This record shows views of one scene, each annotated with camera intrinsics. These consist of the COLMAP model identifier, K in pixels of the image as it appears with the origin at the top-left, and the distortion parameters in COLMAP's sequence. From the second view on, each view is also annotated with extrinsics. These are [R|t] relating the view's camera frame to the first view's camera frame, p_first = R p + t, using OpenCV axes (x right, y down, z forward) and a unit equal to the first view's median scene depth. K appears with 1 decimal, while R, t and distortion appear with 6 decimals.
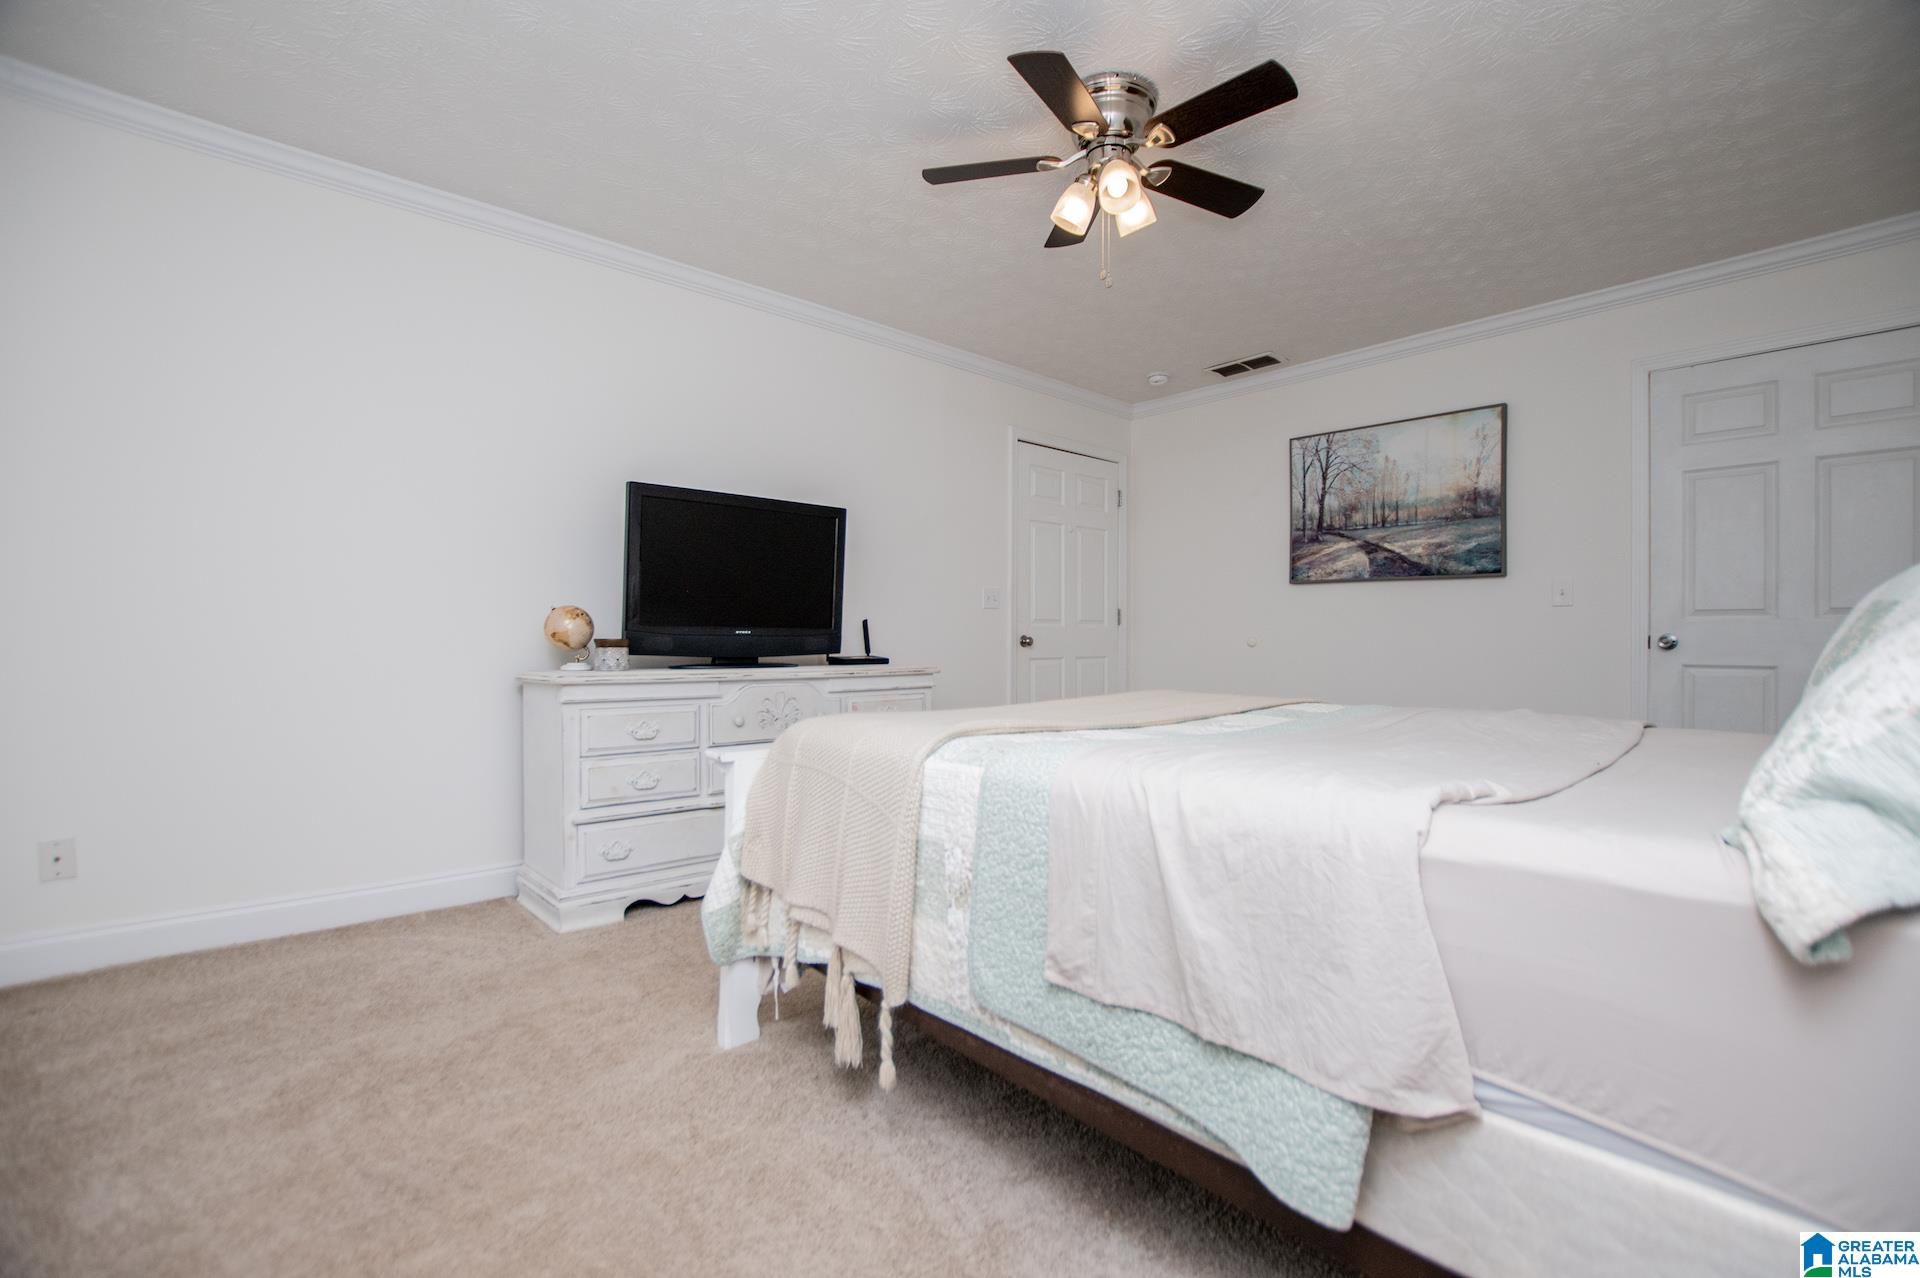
lens RADIAL K [[875.0, 0, 978.2], [0, 875.0, 633.9], [0, 0, 1]] dist [-0.020594, 0.001861]
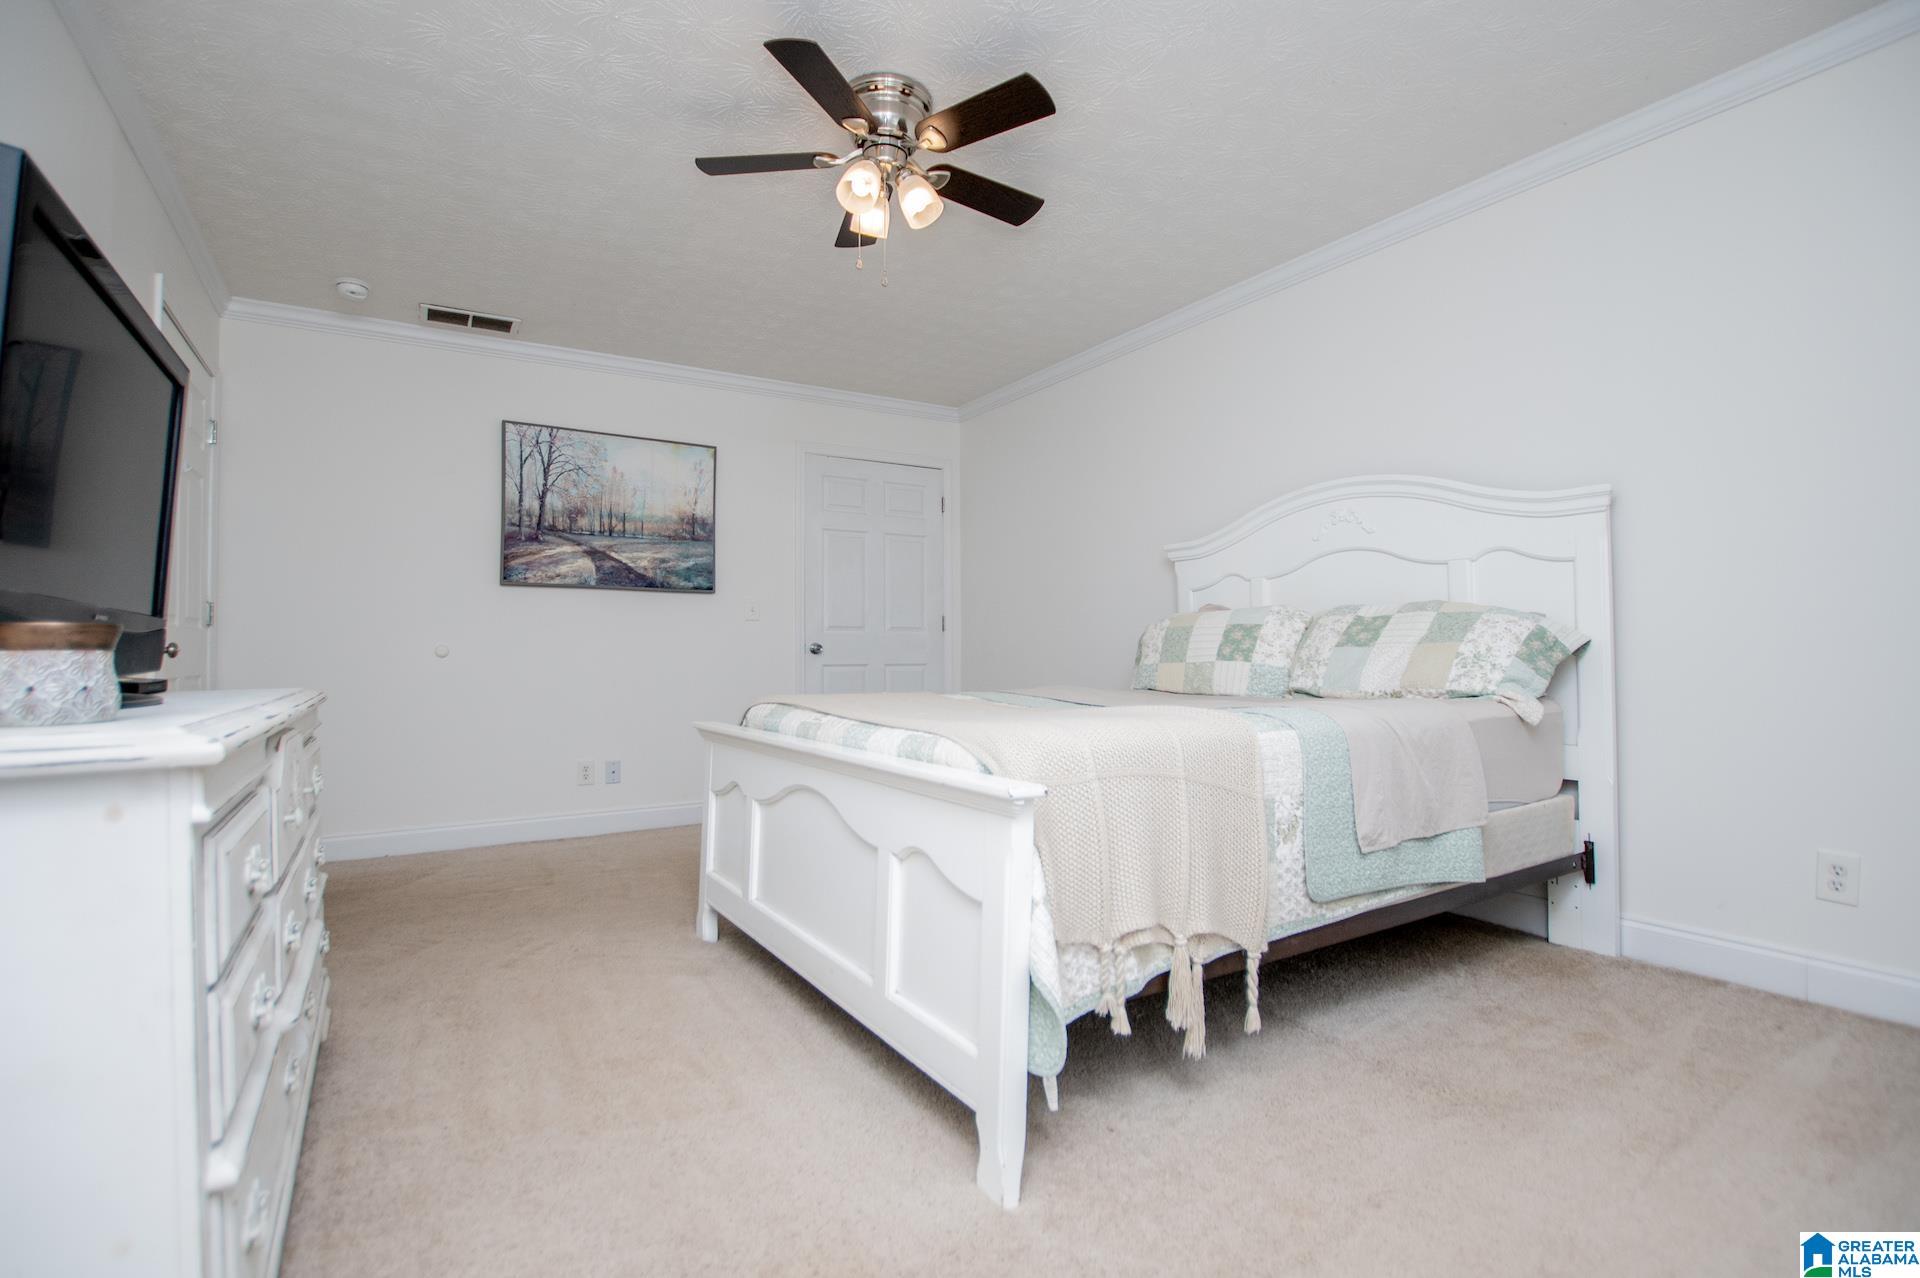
lens RADIAL K [[875.0, 0, 969.3], [0, 875.0, 637.5], [0, 0, 1]] dist [-0.020594, 0.001861]
pose [[0.163785, 0.013160, 0.986408, -0.459712], [0.004120, 0.999893, -0.014024, 0.010676], [-0.986488, 0.006360, 0.163713, 0.423712]]
